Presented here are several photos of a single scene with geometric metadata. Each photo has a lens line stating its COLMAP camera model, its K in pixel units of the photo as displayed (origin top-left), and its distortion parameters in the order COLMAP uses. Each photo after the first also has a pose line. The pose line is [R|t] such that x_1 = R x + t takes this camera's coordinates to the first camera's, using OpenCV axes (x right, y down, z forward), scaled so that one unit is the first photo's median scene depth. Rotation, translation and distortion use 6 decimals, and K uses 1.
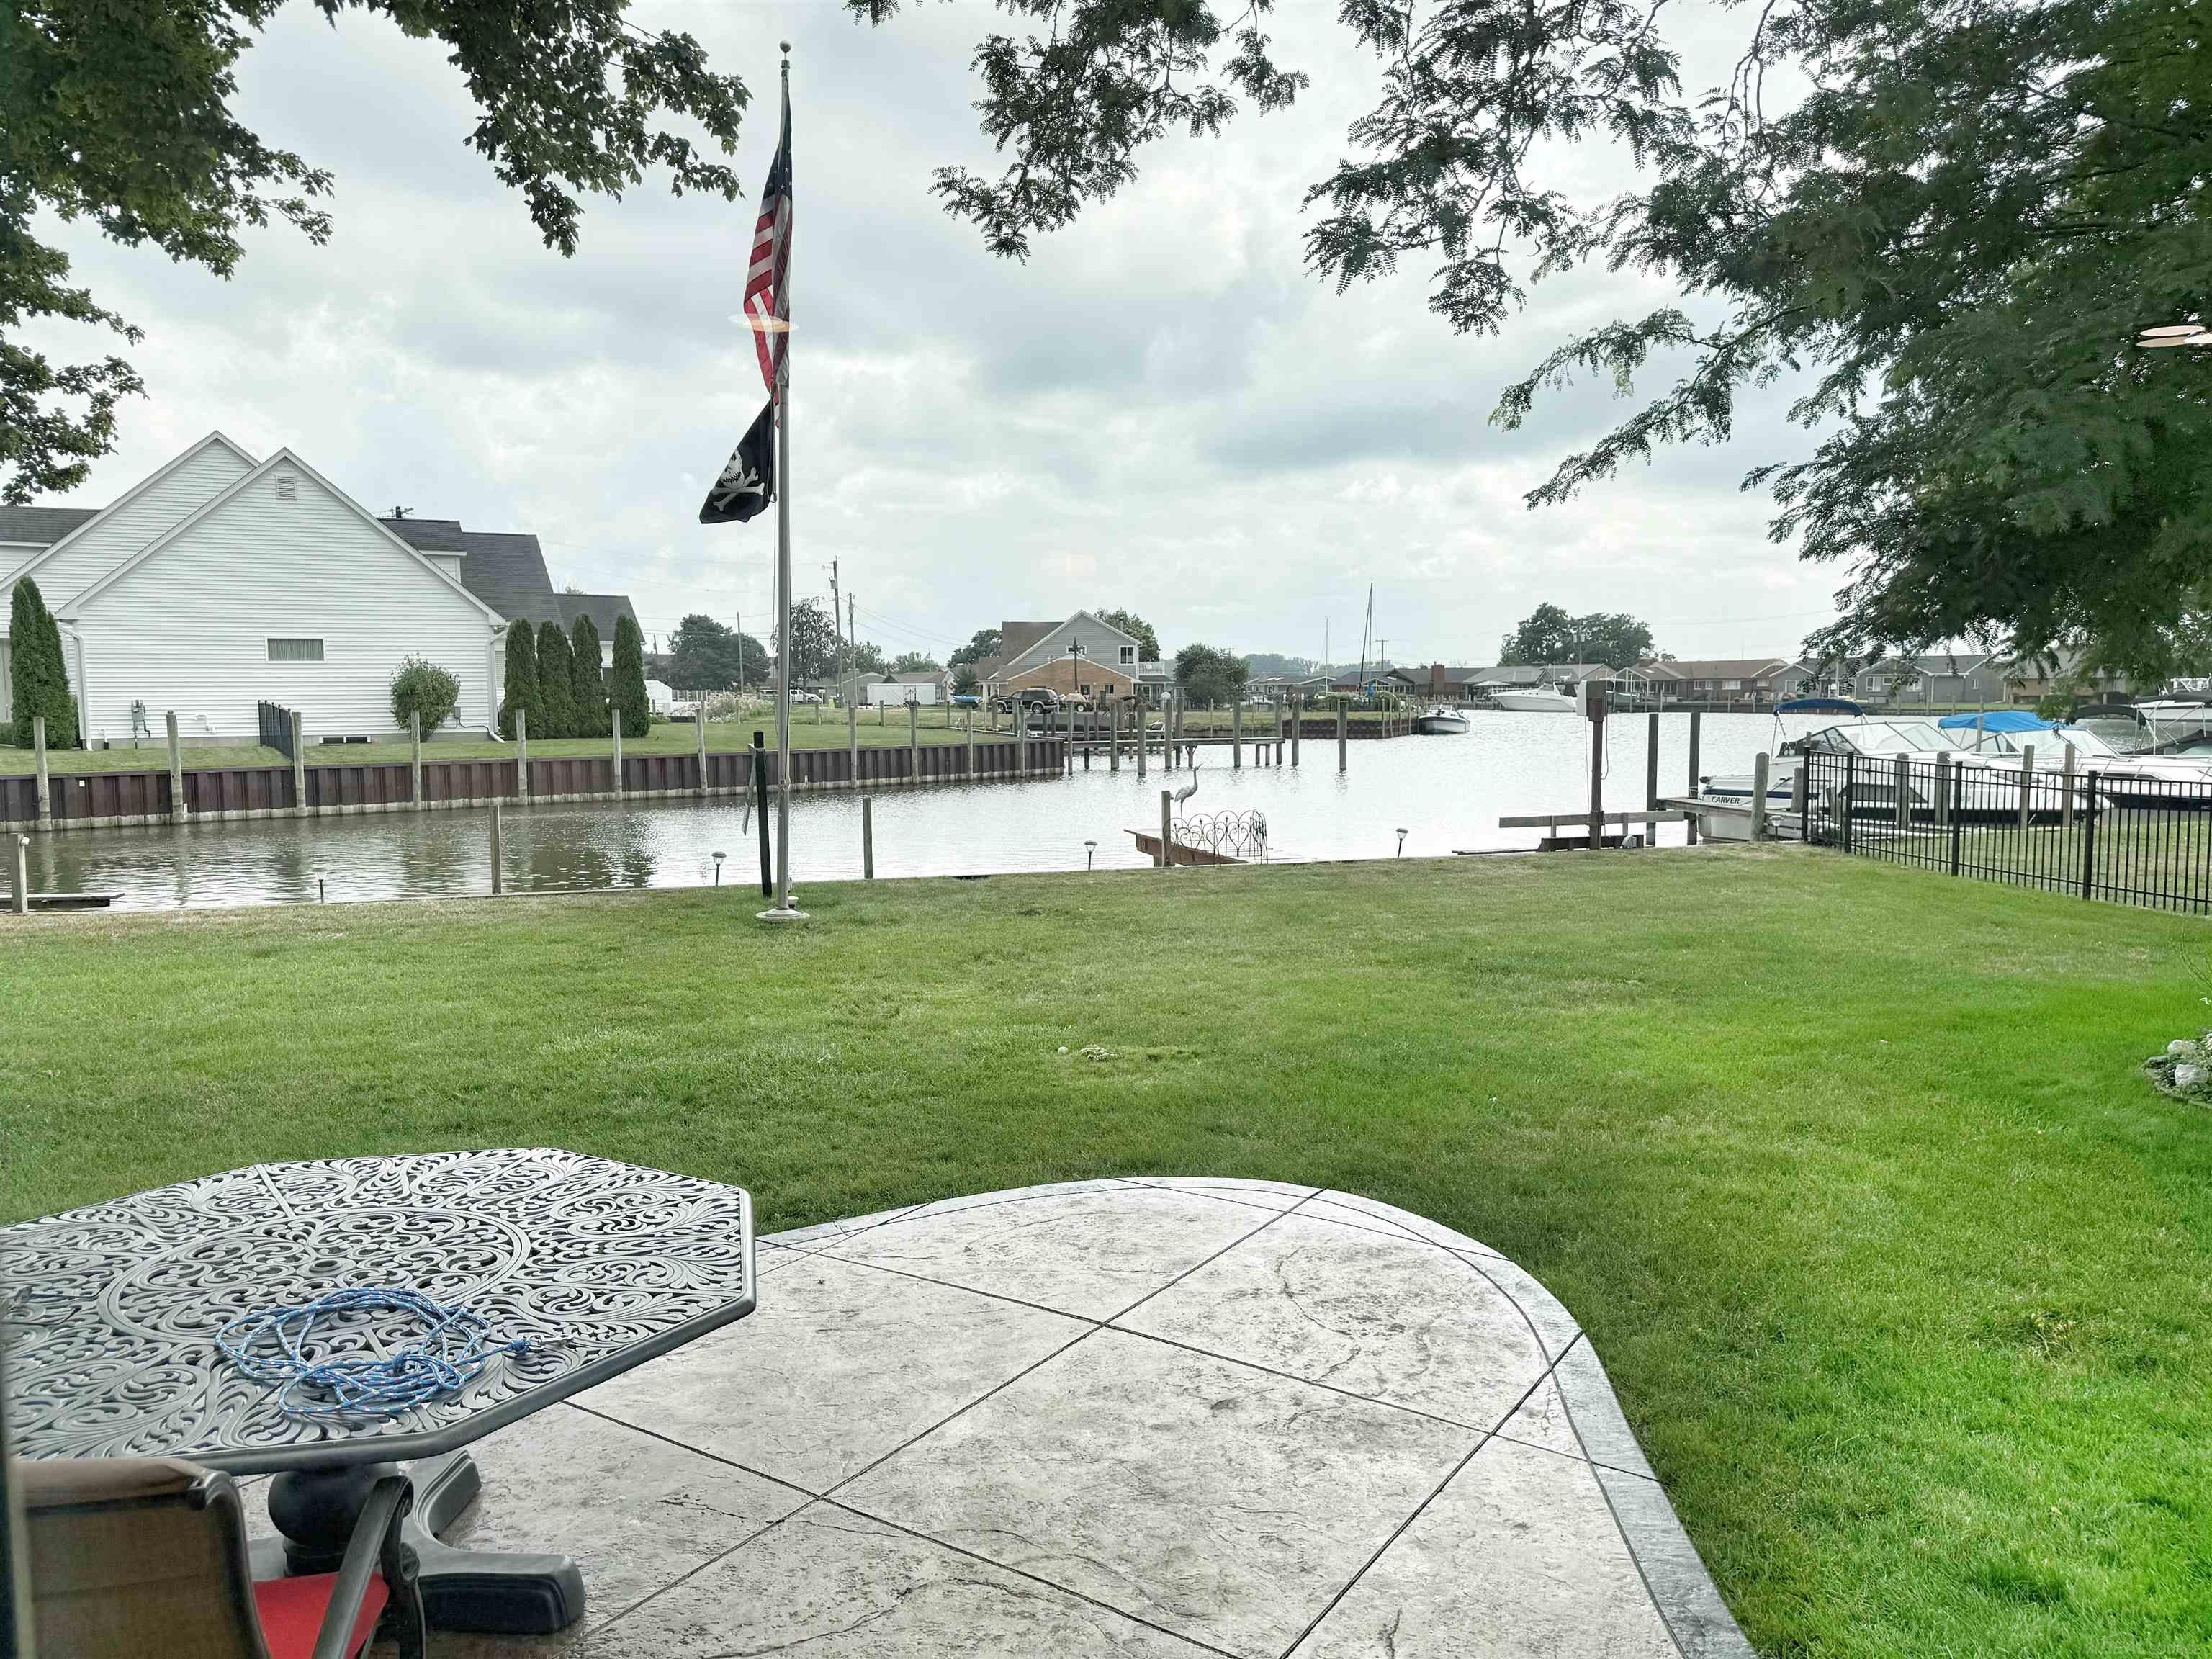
lens RADIAL K [[1550.6, 0, 1085.9], [0, 1550.6, 845.1], [0, 0, 1]] dist [0.074464, -0.100467]
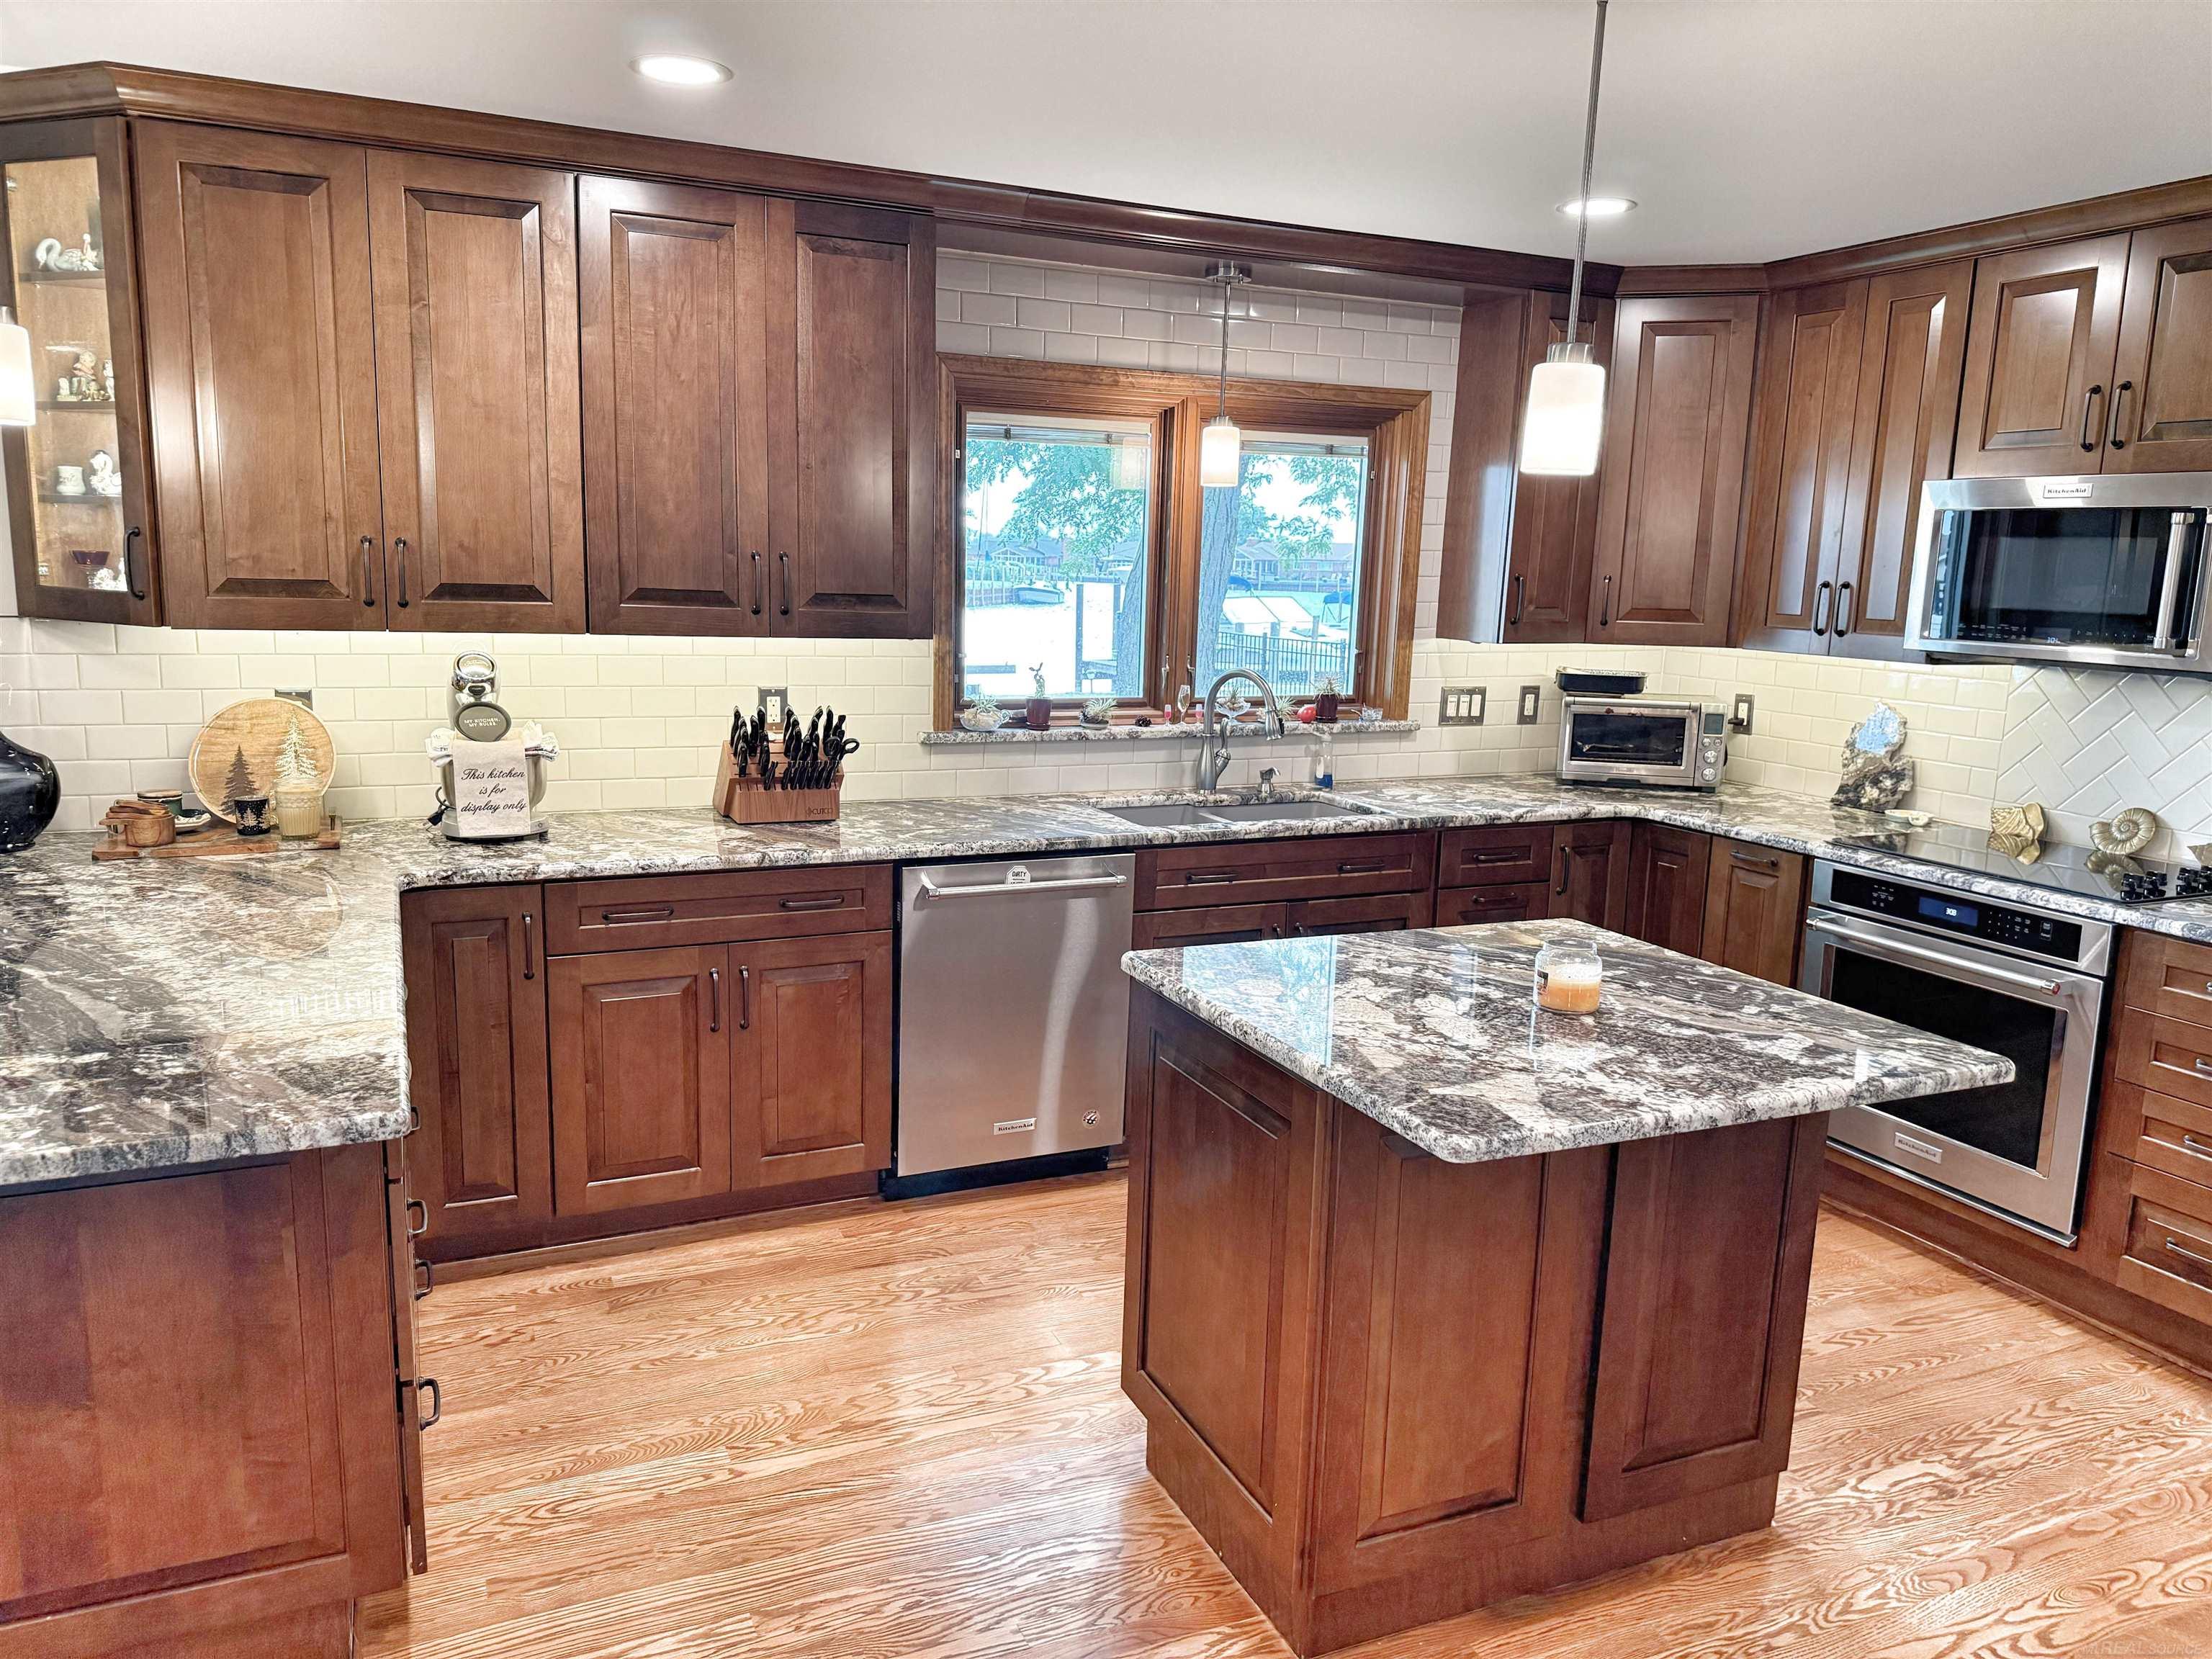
lens RADIAL K [[1550.6, 0, 1104.9], [0, 1550.6, 842.7], [0, 0, 1]] dist [0.074464, -0.100467]
pose [[0.974206, -0.007631, 0.225533, 0.075421], [-0.010929, 0.996660, 0.080930, 0.006882], [-0.225397, -0.081308, 0.970868, -0.065362]]
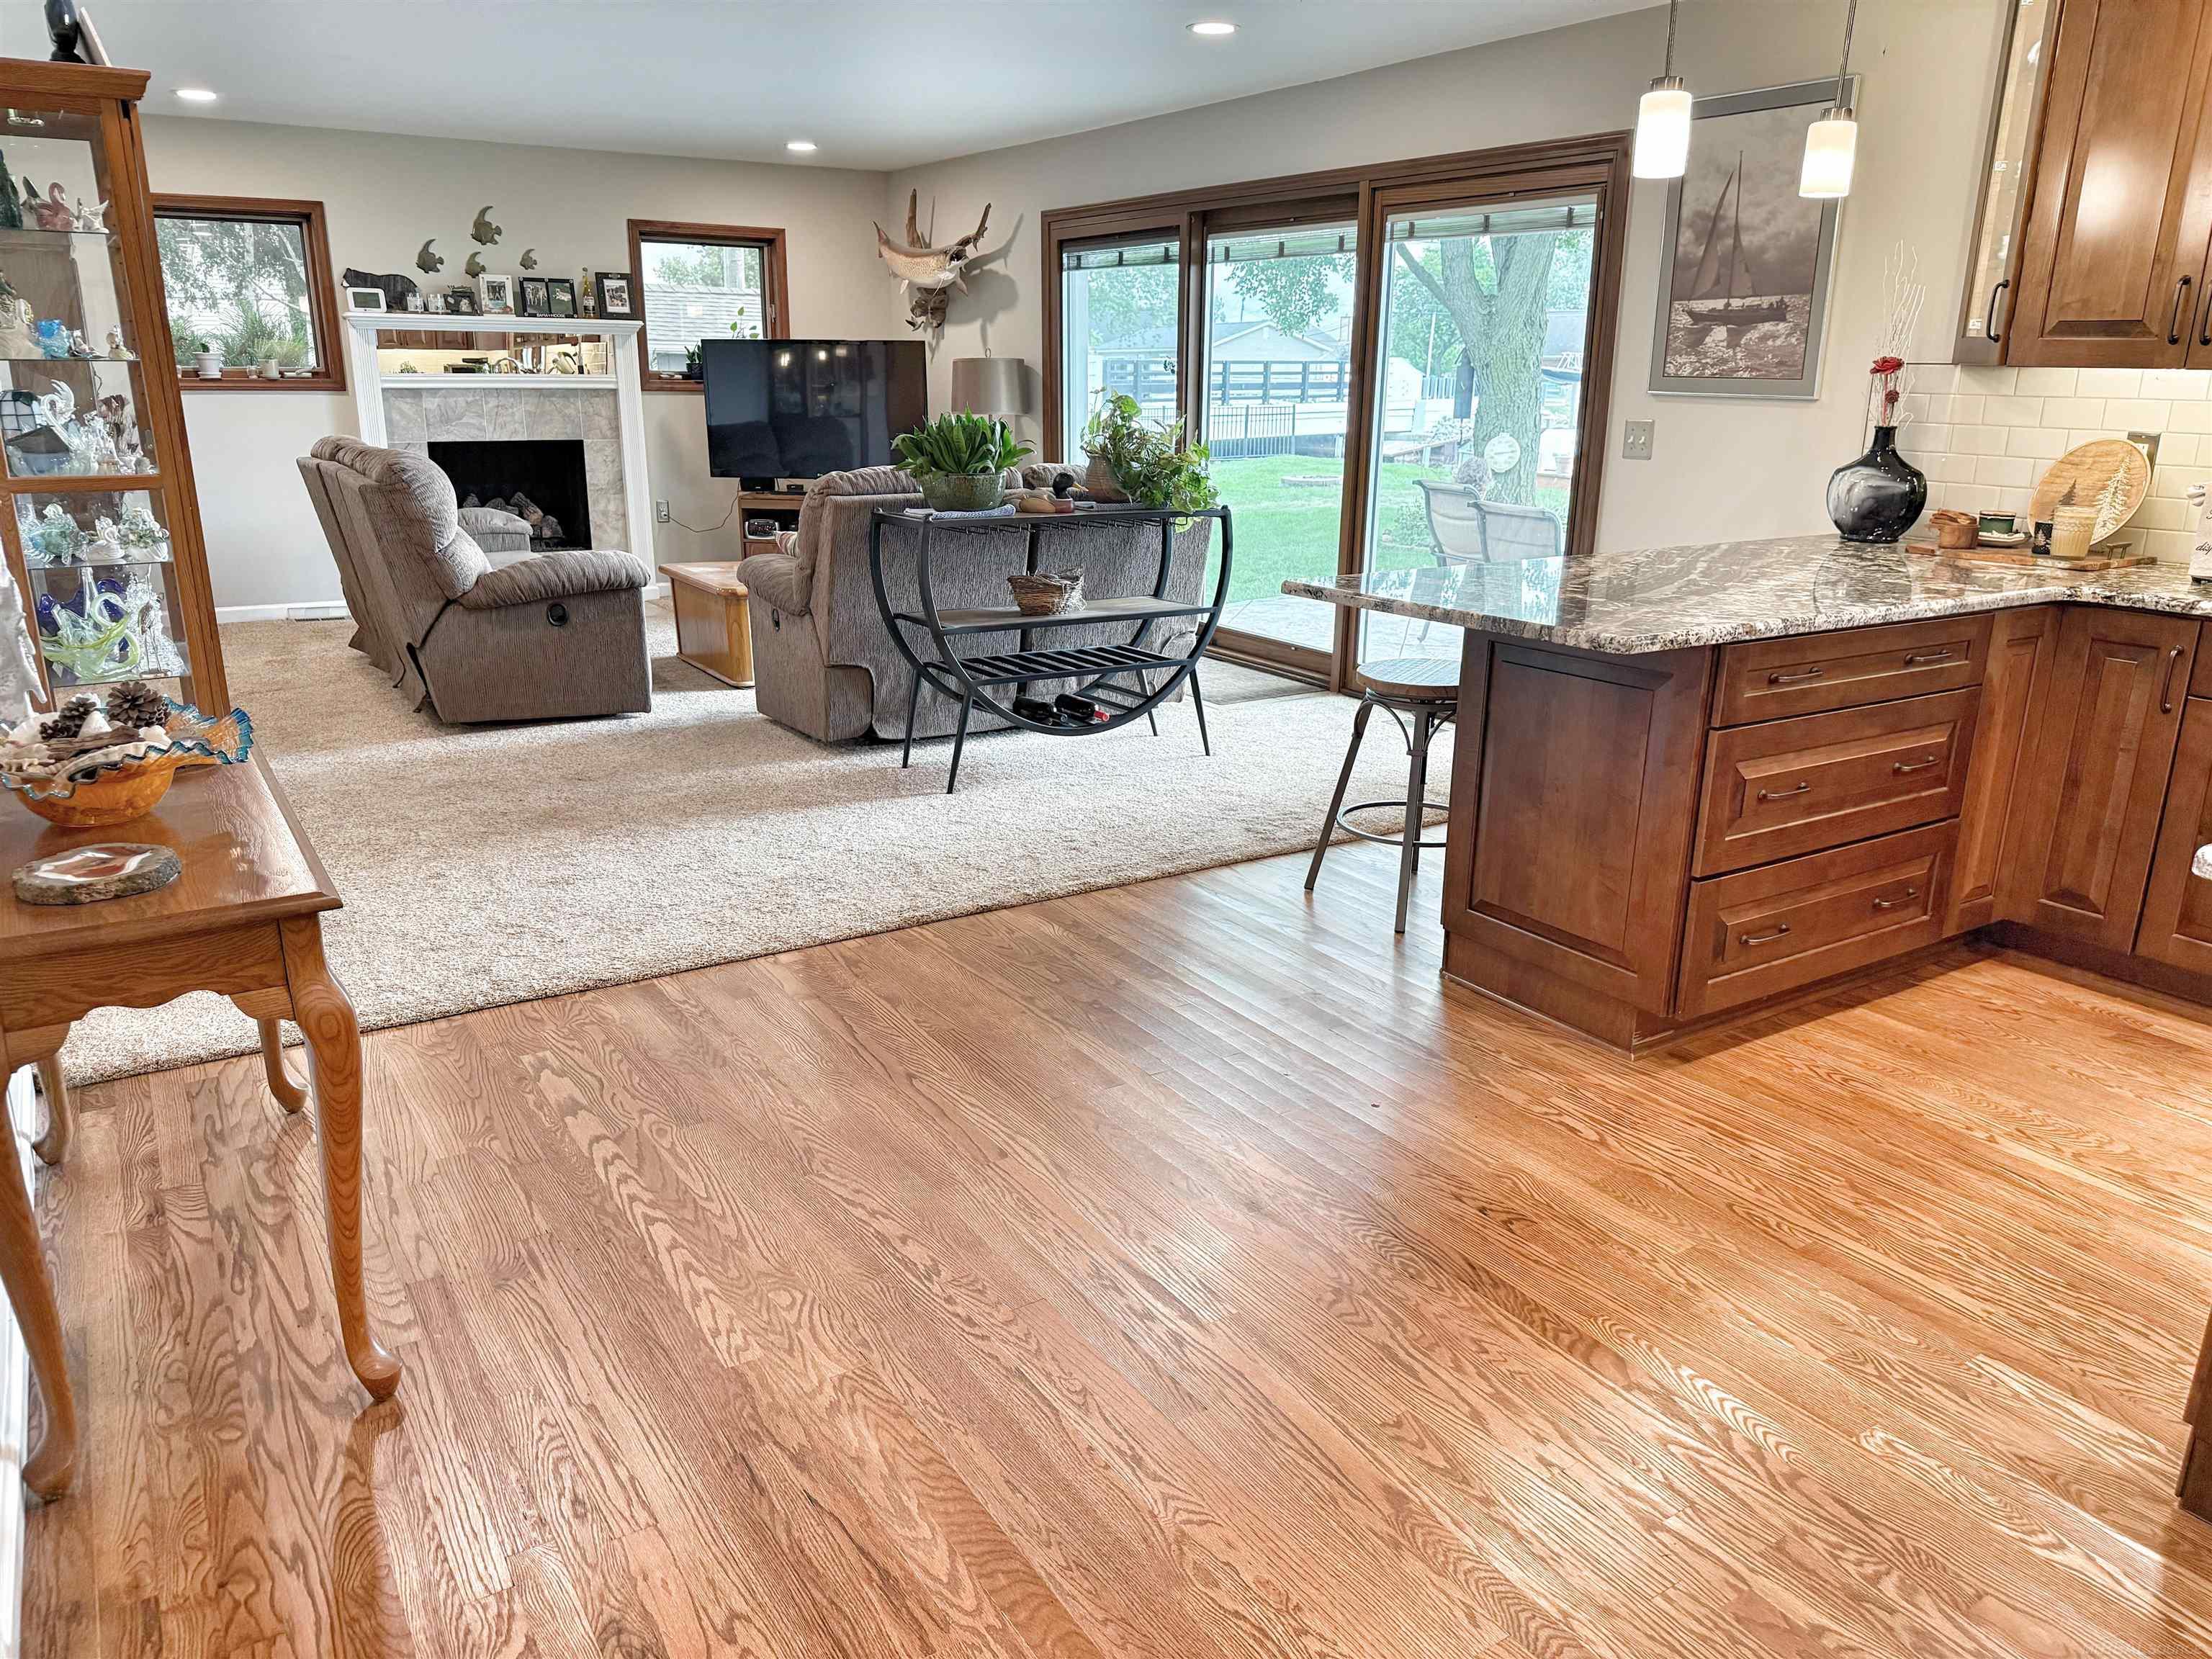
lens RADIAL K [[1550.6, 0, 1098.1], [0, 1550.6, 838.9], [0, 0, 1]] dist [0.074464, -0.100467]
pose [[0.363555, 0.279429, -0.888677, 0.112942], [-0.106470, 0.960166, 0.258351, 0.011077], [0.925468, 0.000692, 0.378824, -0.064296]]
